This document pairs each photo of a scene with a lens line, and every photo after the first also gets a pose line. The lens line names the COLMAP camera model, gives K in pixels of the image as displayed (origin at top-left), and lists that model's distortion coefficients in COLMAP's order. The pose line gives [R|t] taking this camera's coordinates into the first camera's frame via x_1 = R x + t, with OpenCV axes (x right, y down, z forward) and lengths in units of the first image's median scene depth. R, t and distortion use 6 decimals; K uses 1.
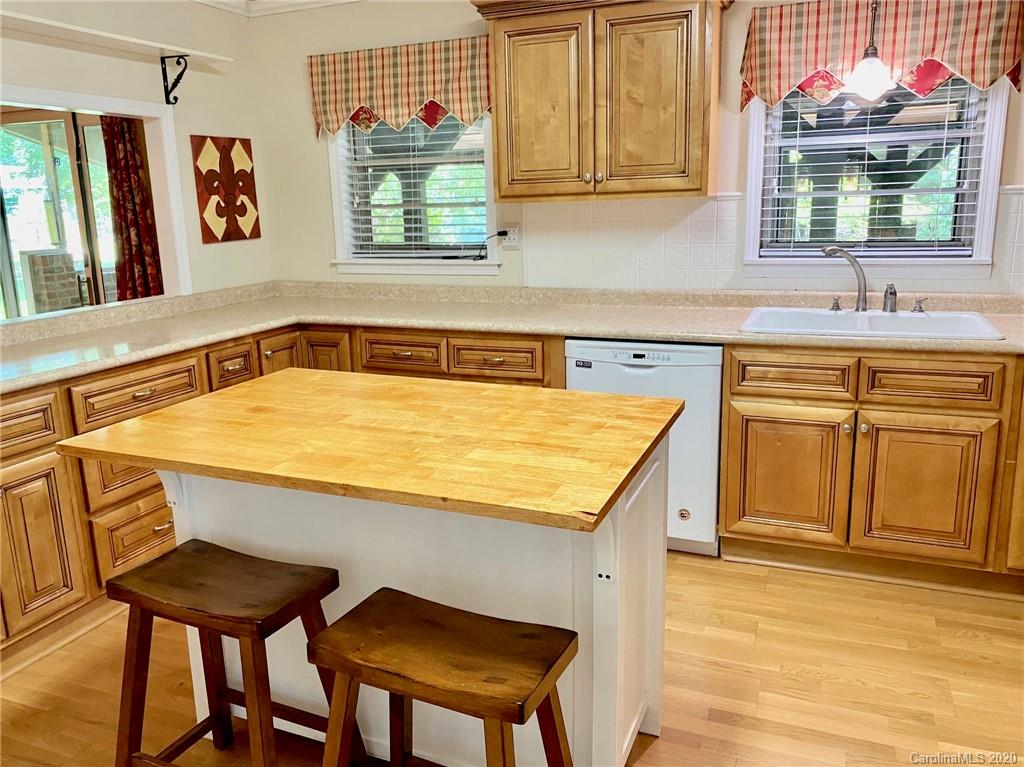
lens RADIAL K [[791.1, 0, 505.0], [0, 791.1, 382.3], [0, 0, 1]] dist [0.031041, -0.040803]
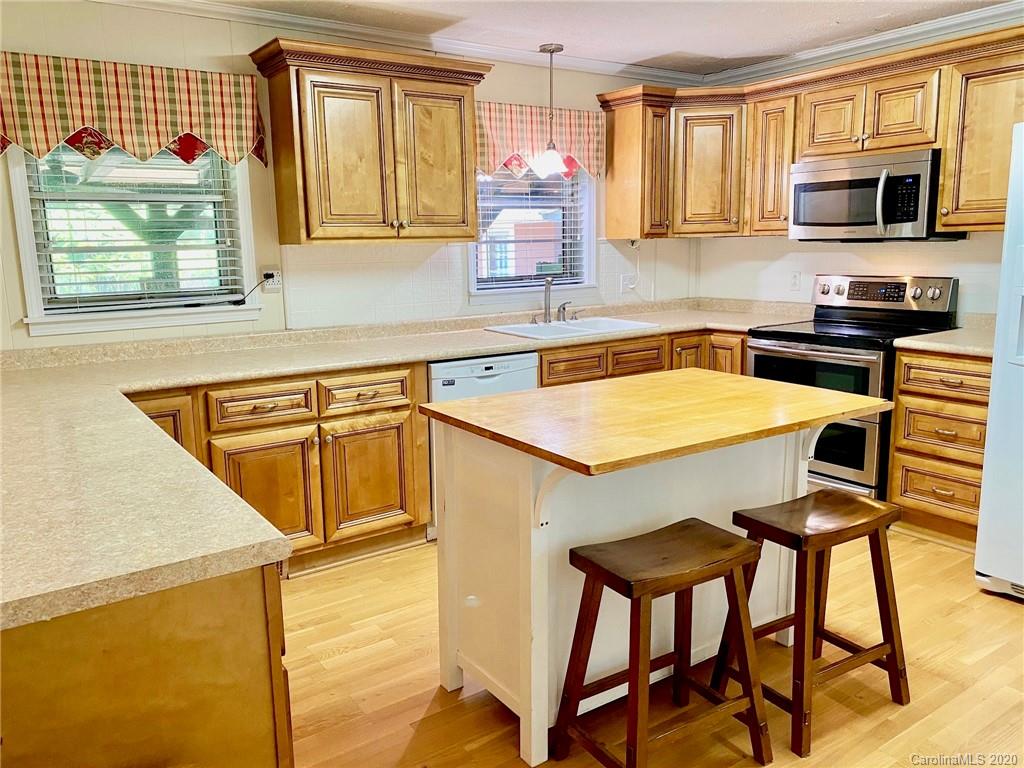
lens RADIAL K [[791.1, 0, 503.1], [0, 791.1, 384.3], [0, 0, 1]] dist [0.031041, -0.040803]
pose [[0.551188, -0.132146, 0.823850, -0.789240], [0.189817, 0.981348, 0.030413, -0.039029], [-0.812503, 0.139617, 0.565991, 0.274360]]
